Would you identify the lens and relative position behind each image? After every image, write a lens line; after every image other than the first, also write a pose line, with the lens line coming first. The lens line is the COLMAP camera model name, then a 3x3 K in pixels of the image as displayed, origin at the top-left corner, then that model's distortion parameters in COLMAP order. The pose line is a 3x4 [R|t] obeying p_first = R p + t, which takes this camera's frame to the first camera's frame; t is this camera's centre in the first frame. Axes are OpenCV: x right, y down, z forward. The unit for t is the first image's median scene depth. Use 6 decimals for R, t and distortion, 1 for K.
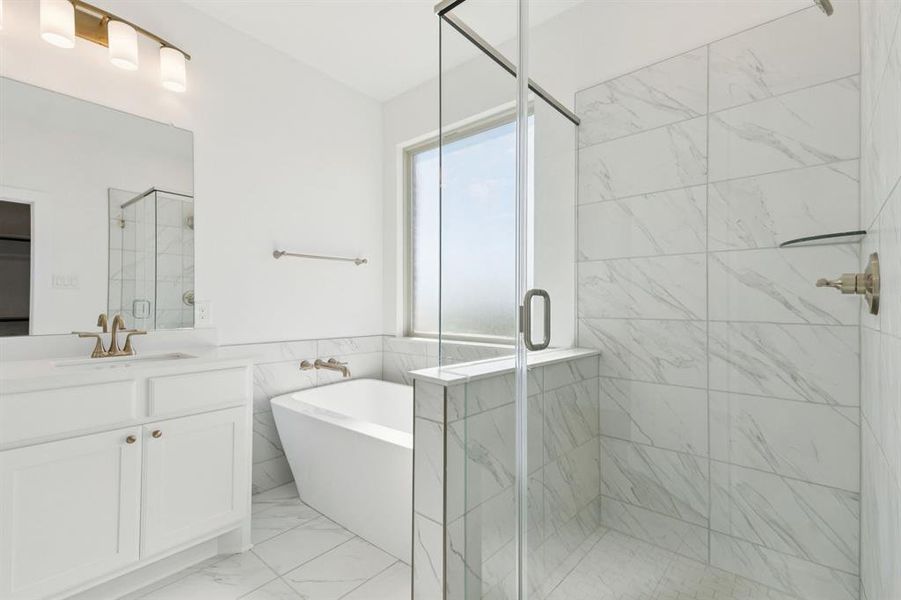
lens RADIAL K [[405.6, 0, 447.6], [0, 405.6, 307.0], [0, 0, 1]] dist [0.006204, -0.001431]
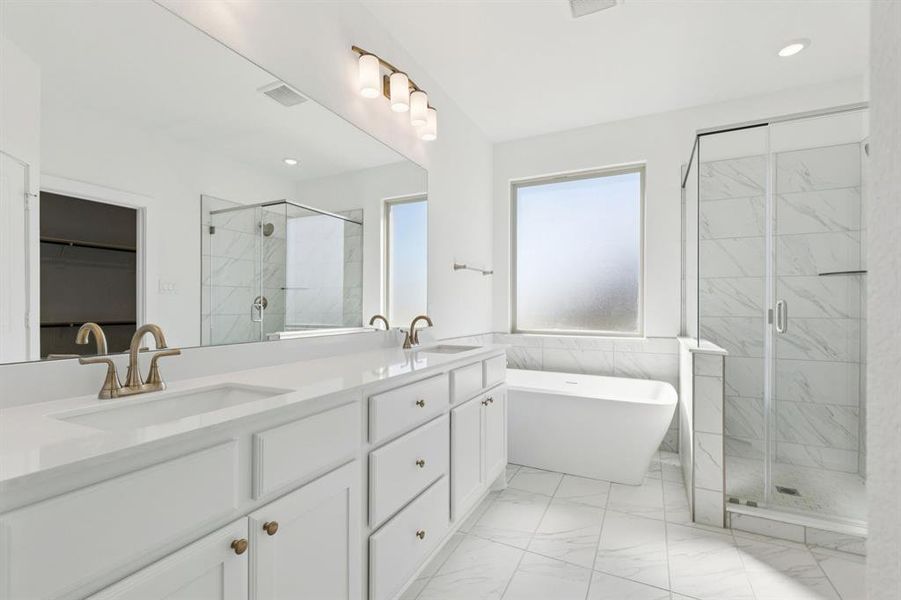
lens RADIAL K [[405.6, 0, 443.8], [0, 405.6, 307.0], [0, 0, 1]] dist [0.006204, -0.001431]
pose [[0.971284, -0.000825, 0.237920, -0.997697], [0.002586, 0.999972, -0.007092, -0.000684], [-0.237907, 0.007503, 0.971259, -0.279682]]
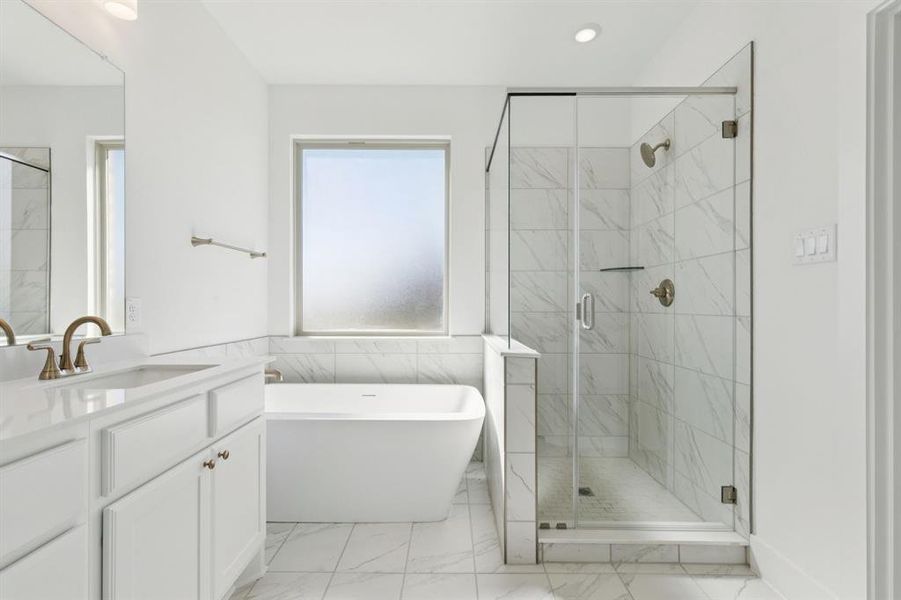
lens RADIAL K [[405.6, 0, 452.6], [0, 405.6, 307.2], [0, 0, 1]] dist [0.006204, -0.001431]
pose [[0.757259, -0.008165, 0.653063, -0.741307], [0.007102, 0.999966, 0.004267, 0.003417], [-0.653076, 0.001407, 0.757291, 0.038815]]
